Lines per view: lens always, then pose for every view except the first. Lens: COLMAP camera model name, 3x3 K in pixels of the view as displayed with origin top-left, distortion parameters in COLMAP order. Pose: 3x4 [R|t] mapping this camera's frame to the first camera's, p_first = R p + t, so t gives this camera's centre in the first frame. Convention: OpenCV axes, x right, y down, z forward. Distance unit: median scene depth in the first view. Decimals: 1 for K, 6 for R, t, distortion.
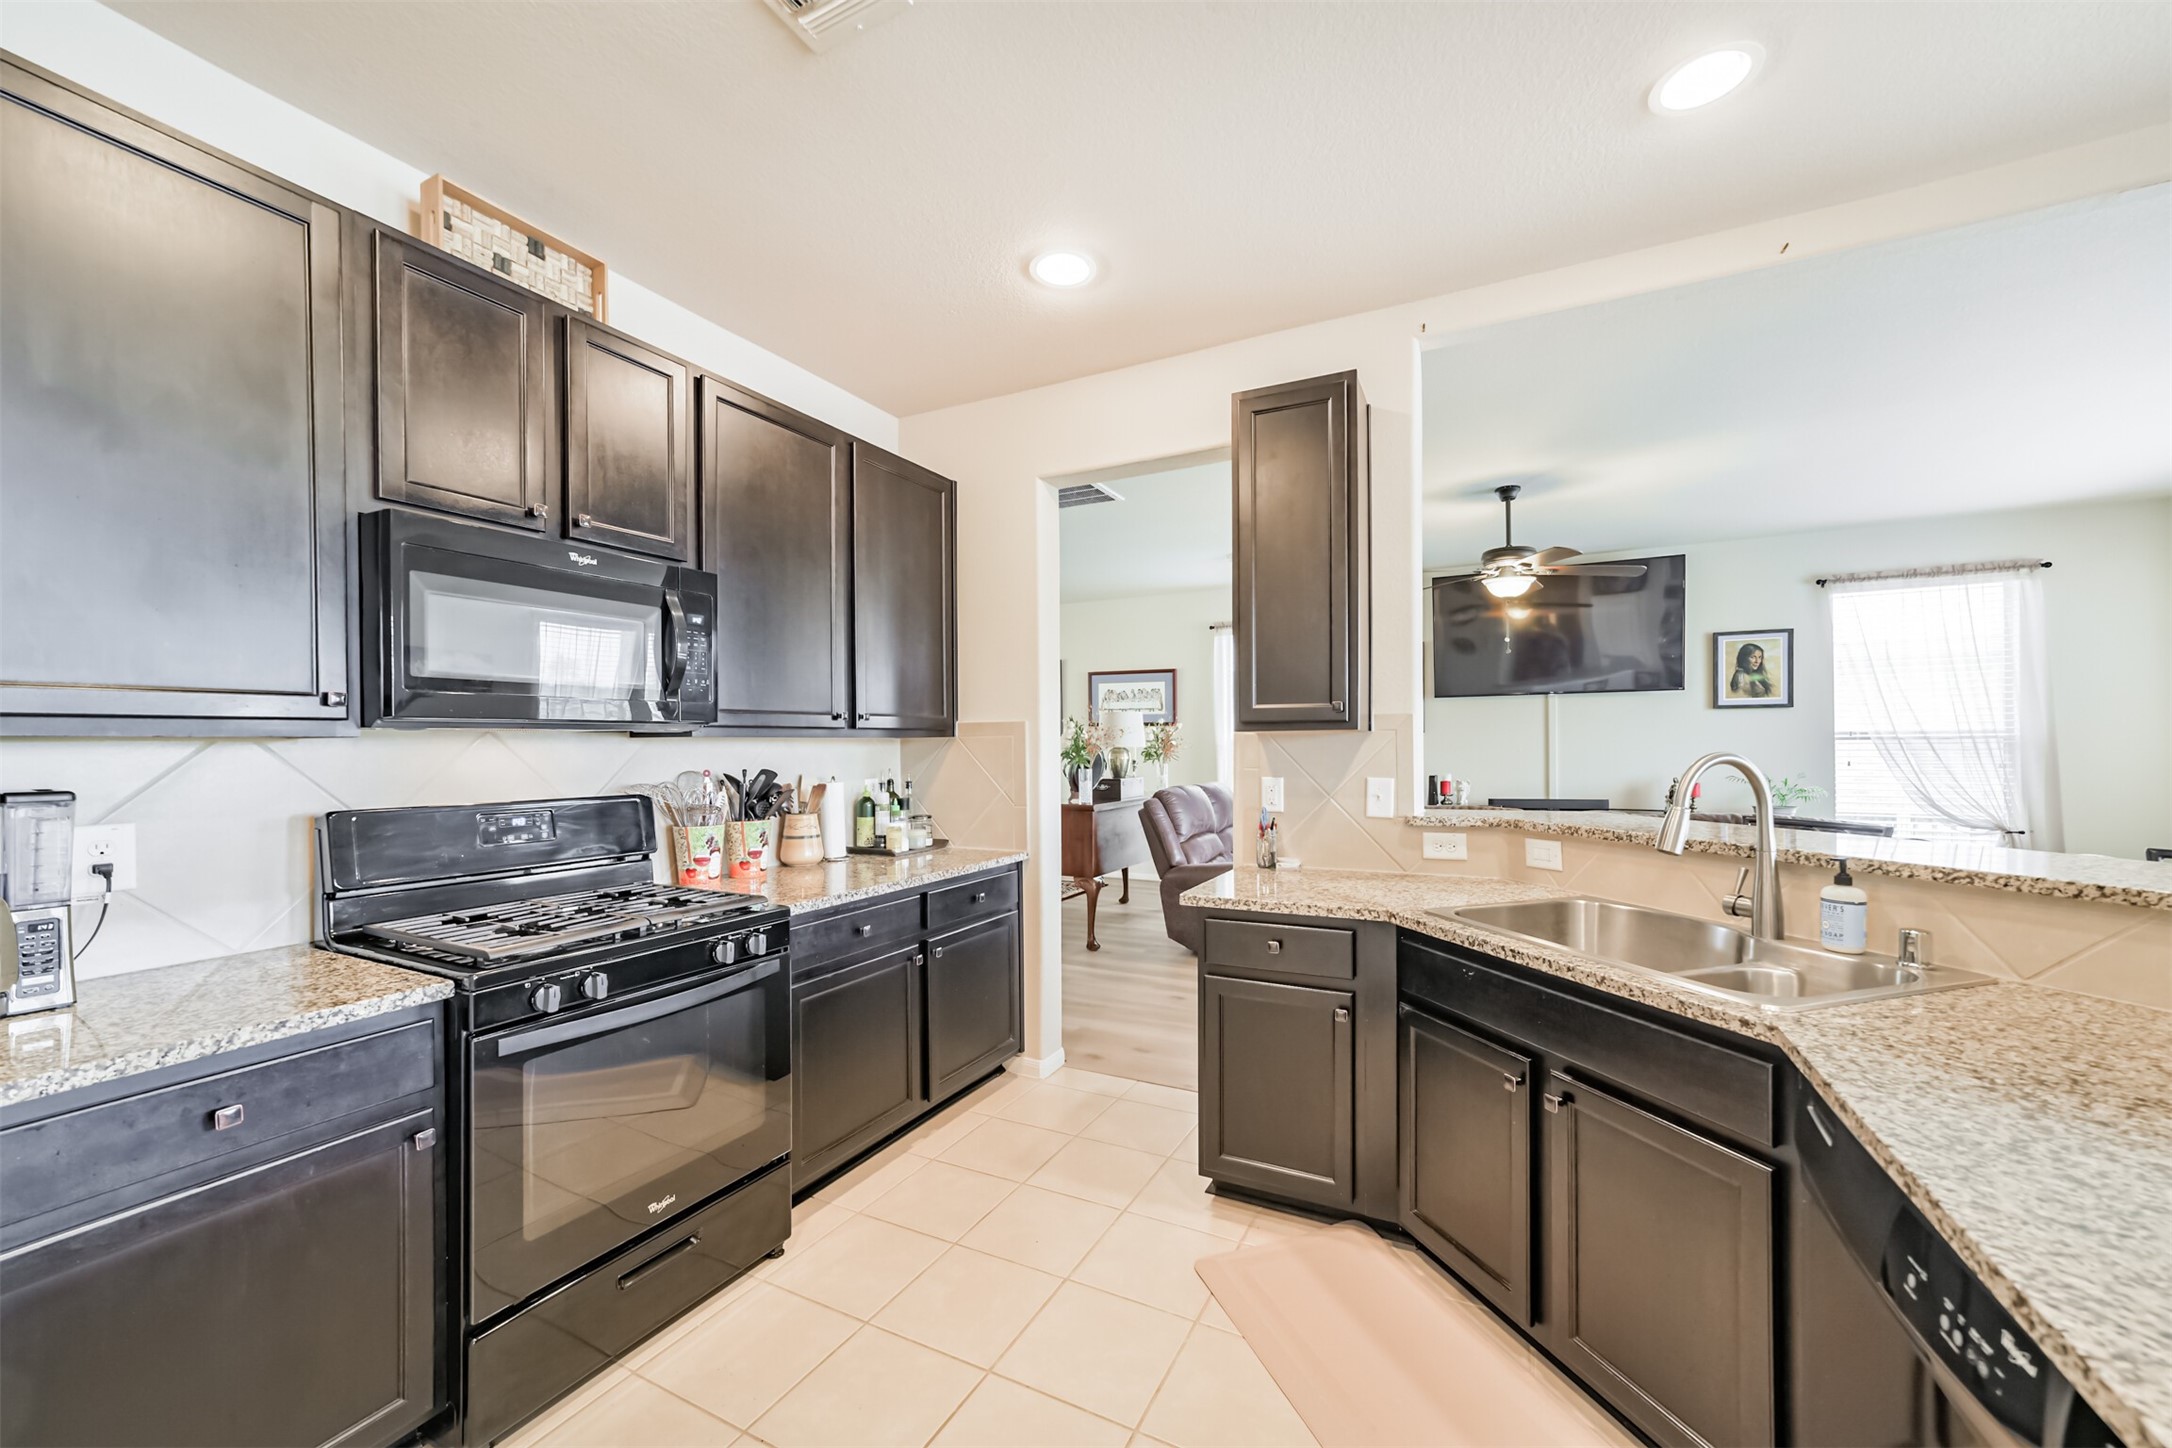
lens RADIAL K [[828.6, 0, 1088.4], [0, 828.6, 751.0], [0, 0, 1]] dist [-0.017846, 0.009511]
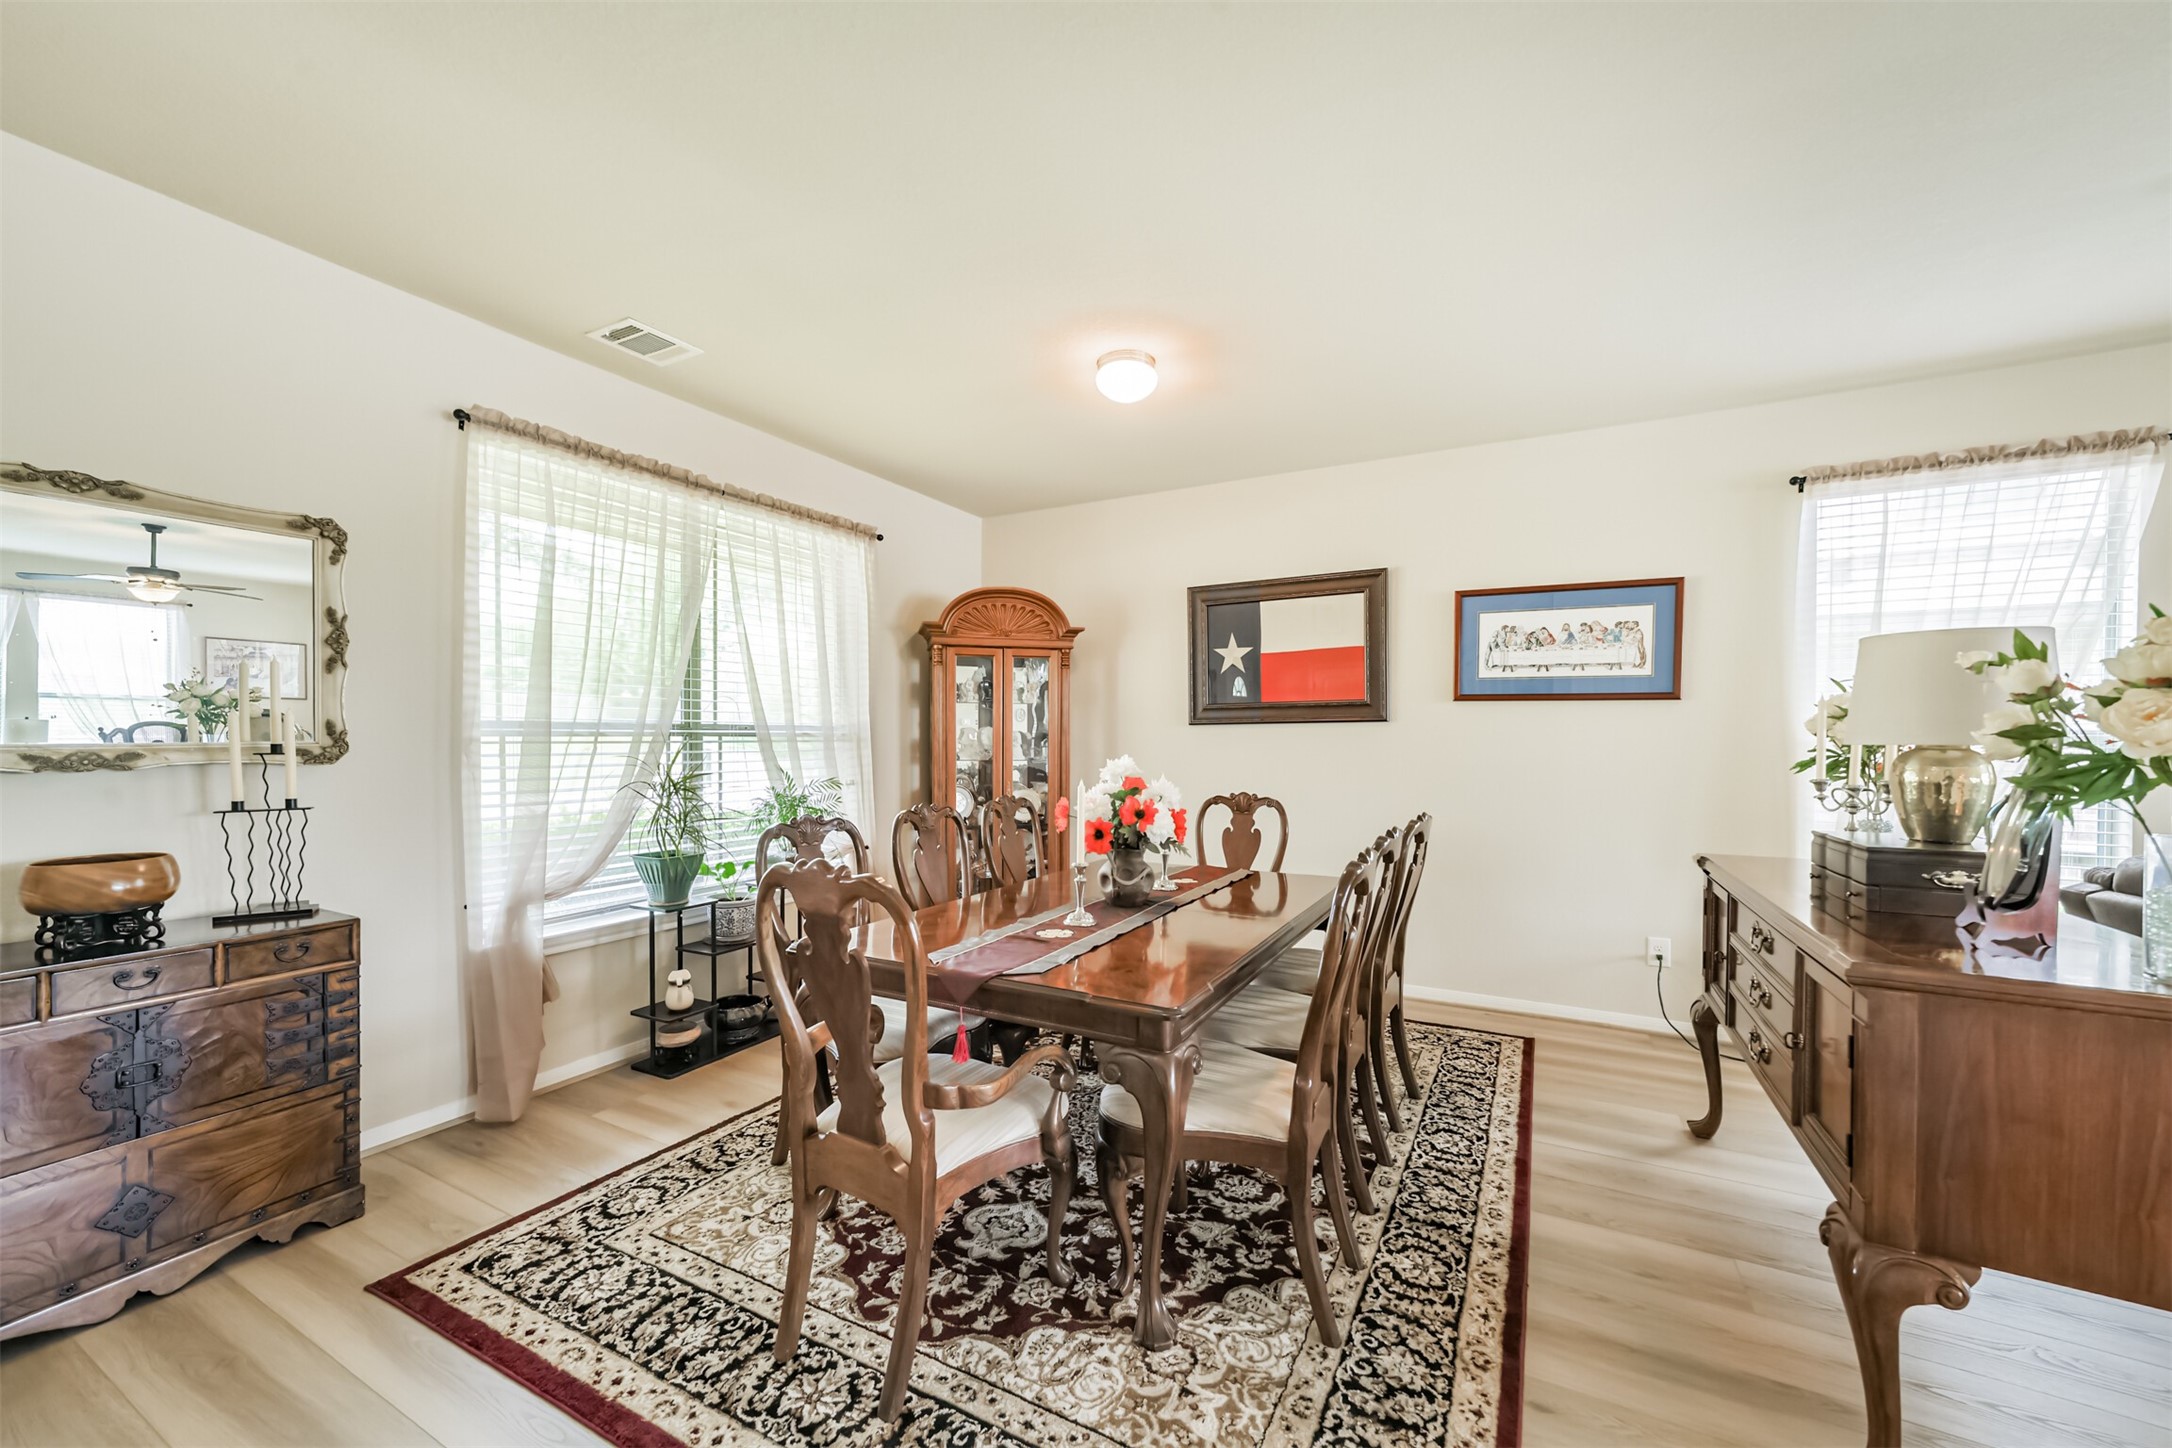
lens RADIAL K [[828.6, 0, 1088.4], [0, 828.6, 751.0], [0, 0, 1]] dist [-0.017846, 0.009511]
pose [[0.999794, 0.009906, -0.017735, -0.609247], [-0.009735, 0.999905, 0.009716, -0.006209], [0.017830, -0.009542, 0.999796, 1.450710]]
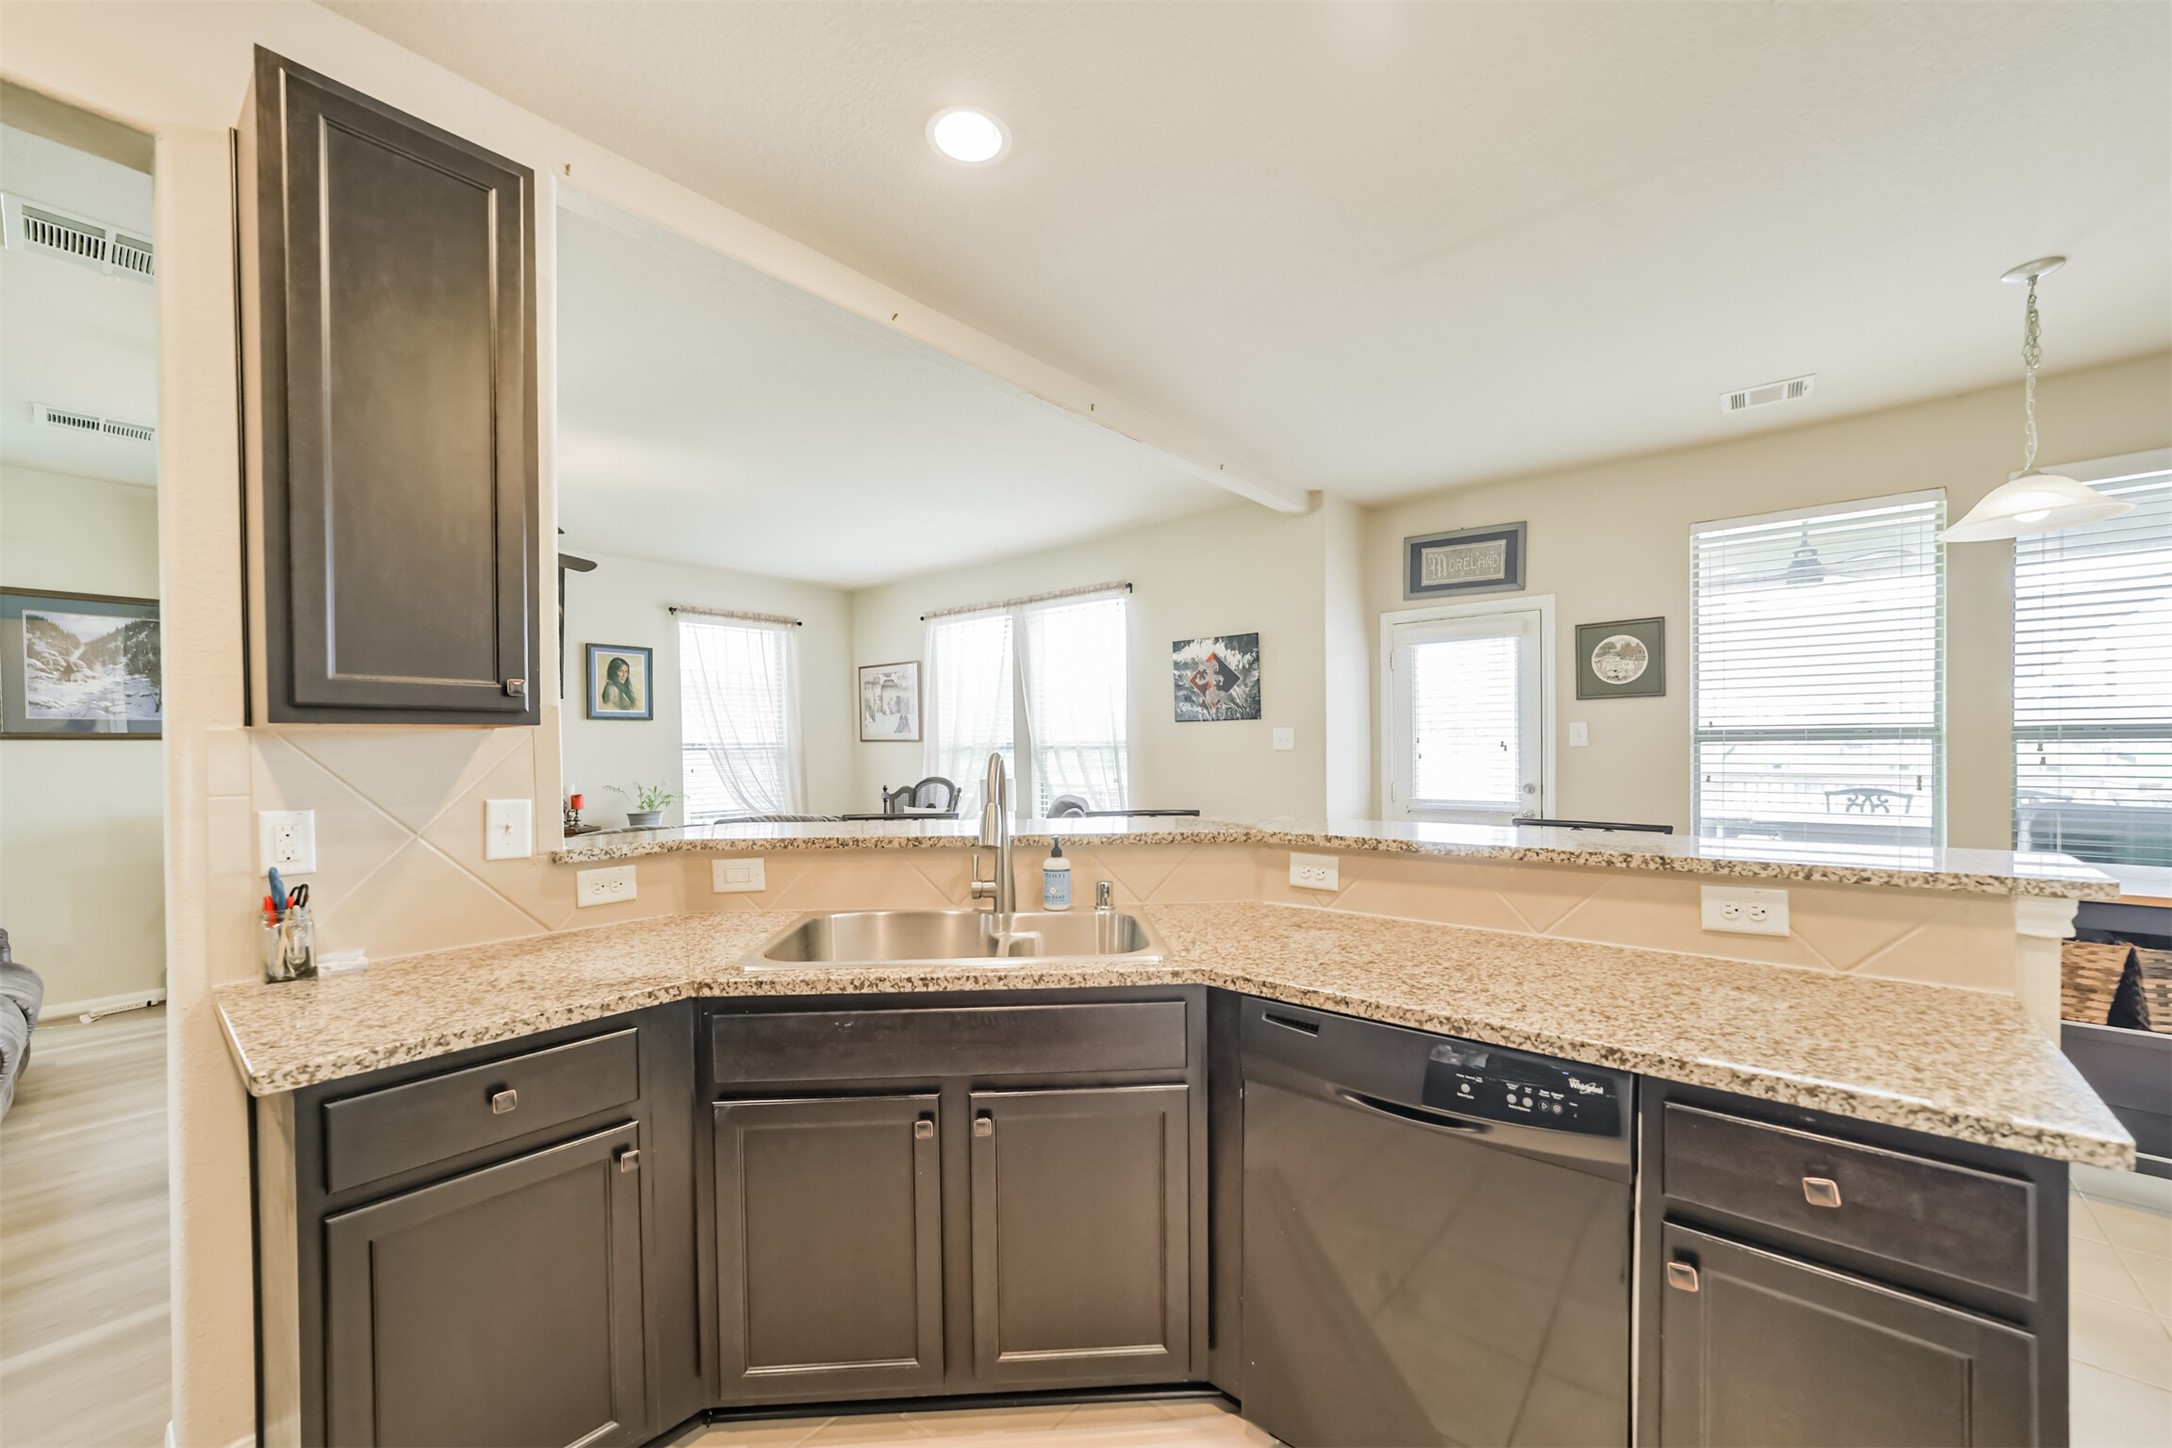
lens RADIAL K [[849.8, 0, 1089.5], [0, 849.8, 750.9], [0, 0, 1]] dist [-0.024912, 0.010563]
pose [[0.232295, 0.000978, 0.972645, -0.187206], [0.017028, 0.999842, -0.005073, 0.004585], [-0.972496, 0.017740, 0.232242, 0.360486]]
